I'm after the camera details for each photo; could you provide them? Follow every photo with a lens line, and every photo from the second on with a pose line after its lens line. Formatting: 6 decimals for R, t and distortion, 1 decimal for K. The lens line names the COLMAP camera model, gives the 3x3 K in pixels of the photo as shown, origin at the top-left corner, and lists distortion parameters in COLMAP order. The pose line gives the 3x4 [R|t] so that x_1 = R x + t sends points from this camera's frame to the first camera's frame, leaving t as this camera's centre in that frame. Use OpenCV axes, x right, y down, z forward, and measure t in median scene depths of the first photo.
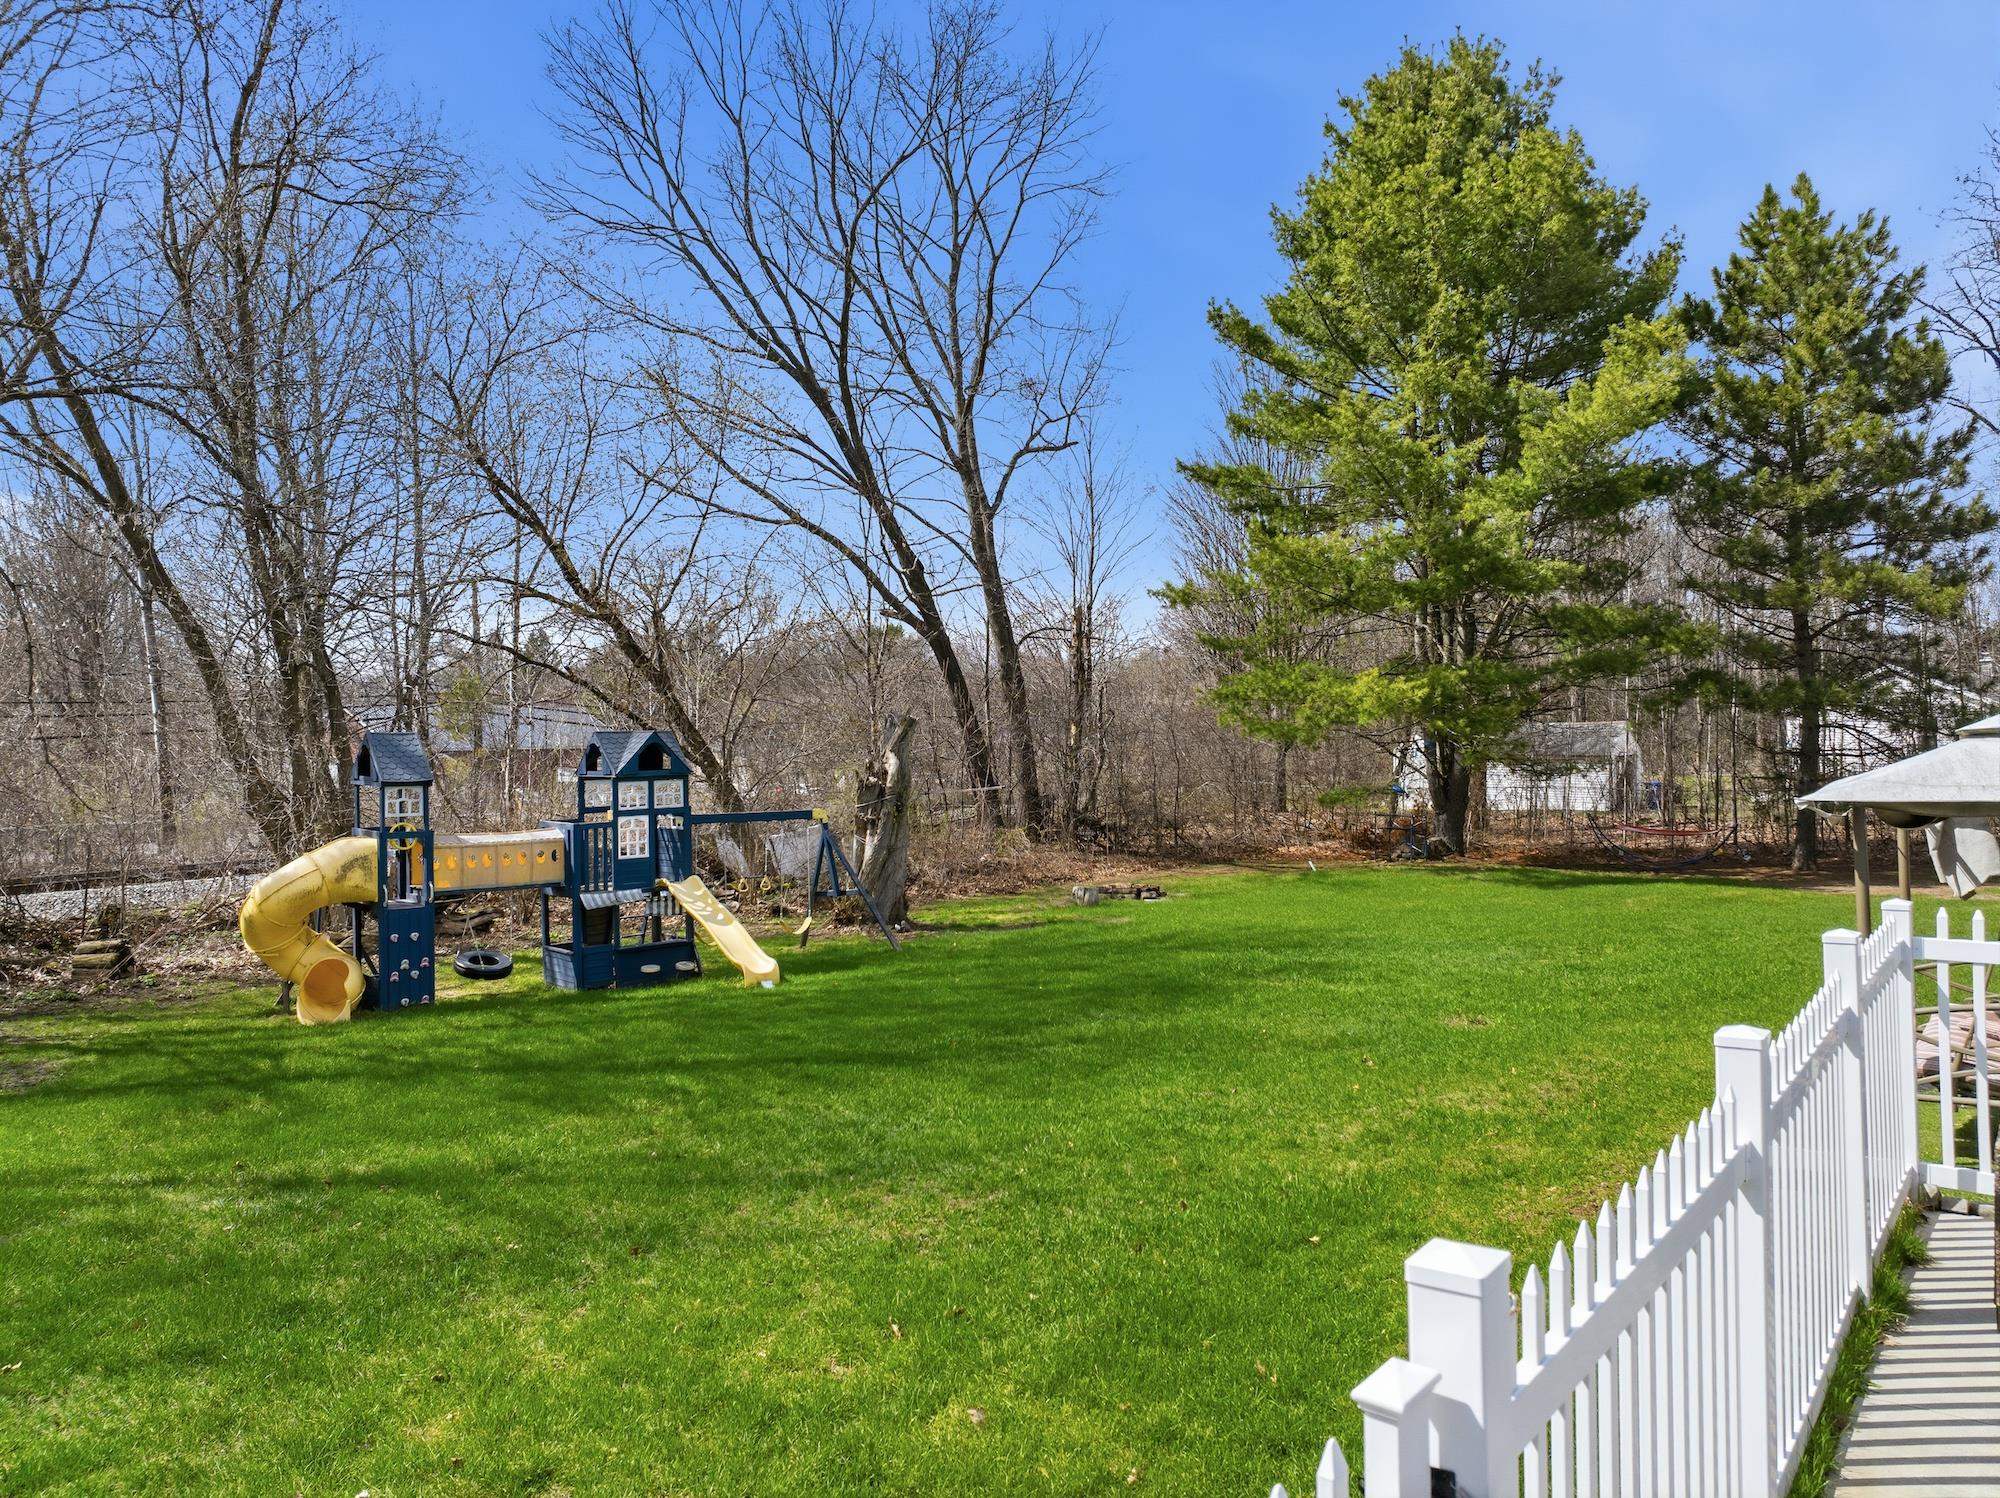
lens RADIAL K [[1414.5, 0, 1005.7], [0, 1414.5, 744.6], [0, 0, 1]] dist [-0.037513, 0.013037]
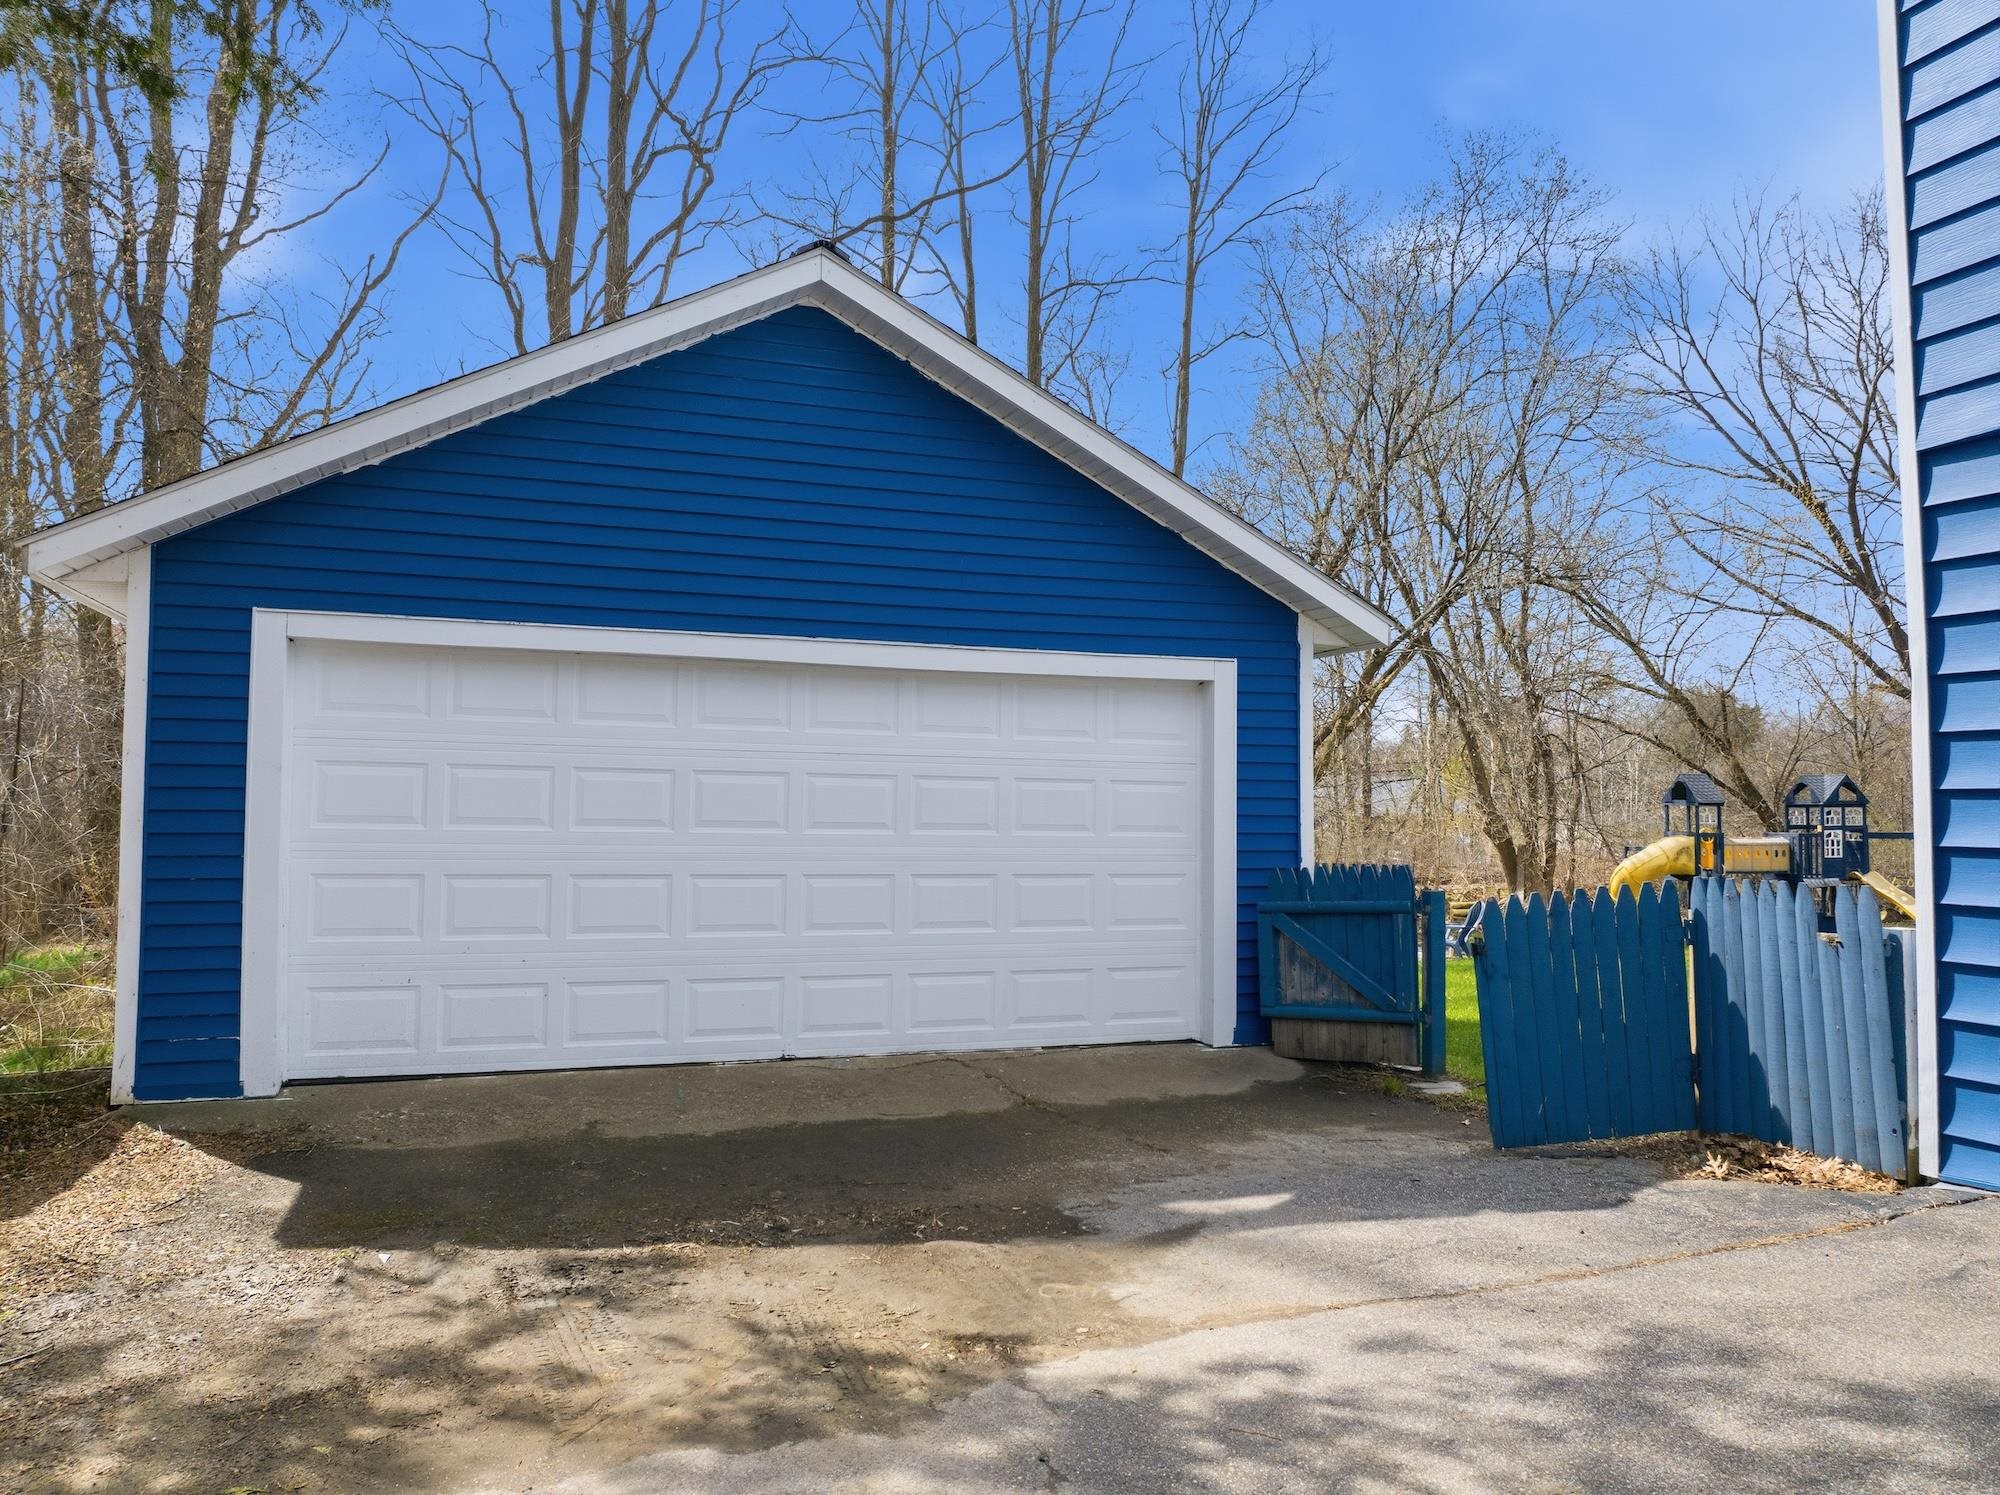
lens RADIAL K [[1414.5, 0, 999.4], [0, 1414.5, 746.0], [0, 0, 1]] dist [-0.037513, 0.013037]
pose [[0.860785, -0.012949, -0.508804, -0.161380], [-0.013013, 0.998790, -0.047434, 0.025625], [0.508803, 0.047452, 0.859574, -0.457163]]
